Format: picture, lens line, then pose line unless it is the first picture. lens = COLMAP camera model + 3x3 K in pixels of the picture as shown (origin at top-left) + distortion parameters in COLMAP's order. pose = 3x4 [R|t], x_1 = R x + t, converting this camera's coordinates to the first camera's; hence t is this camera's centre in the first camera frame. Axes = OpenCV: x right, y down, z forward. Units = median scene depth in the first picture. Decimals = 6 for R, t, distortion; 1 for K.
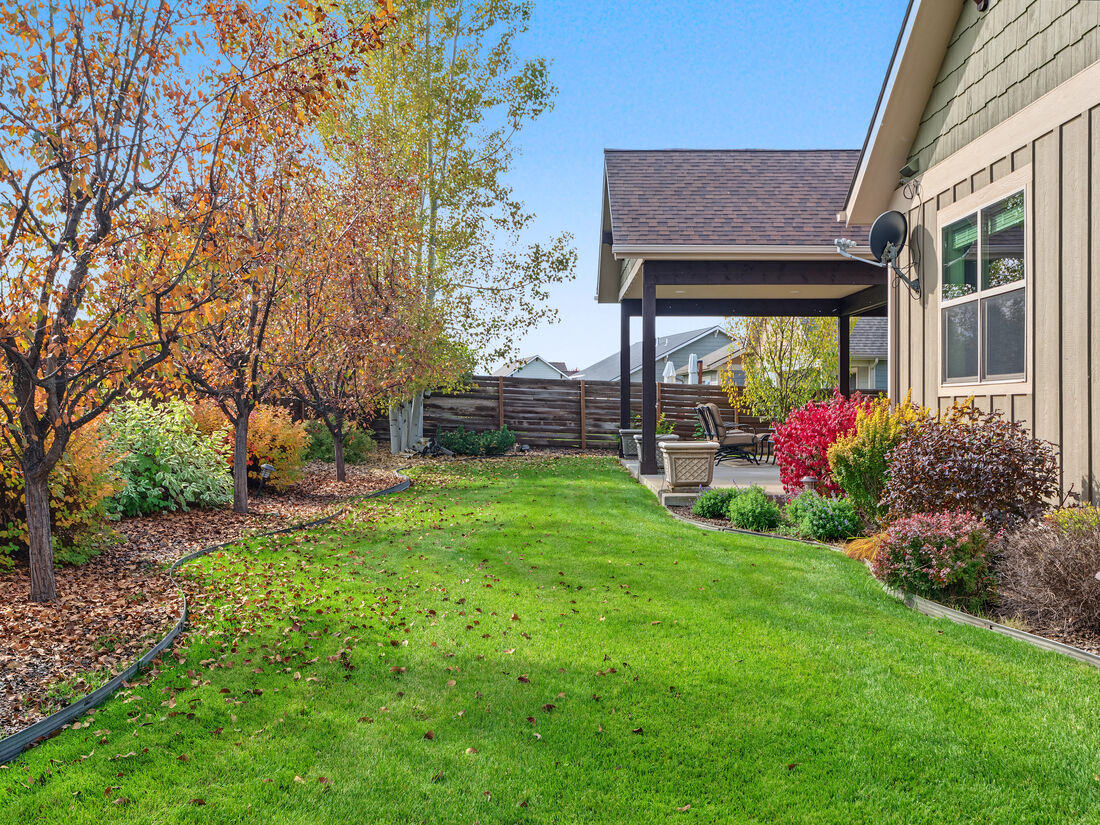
lens RADIAL K [[893.8, 0, 550.6], [0, 893.8, 410.0], [0, 0, 1]] dist [-0.003223, 0.004908]
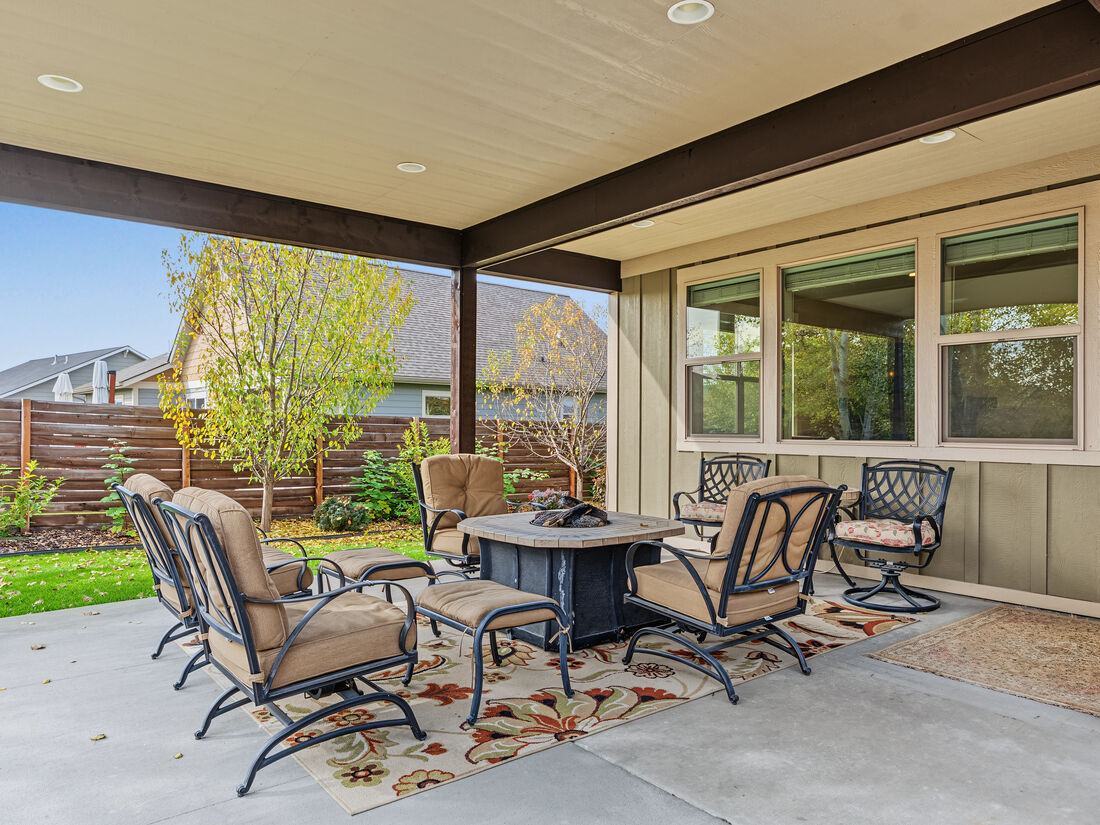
lens RADIAL K [[736.3, 0, 552.4], [0, 736.3, 414.0], [0, 0, 1]] dist [0.003413, 0.000481]
pose [[0.757495, 0.011638, 0.652737, 0.052729], [0.001377, 0.999810, -0.019424, -0.009737], [-0.652839, 0.015613, 0.757336, 0.341057]]
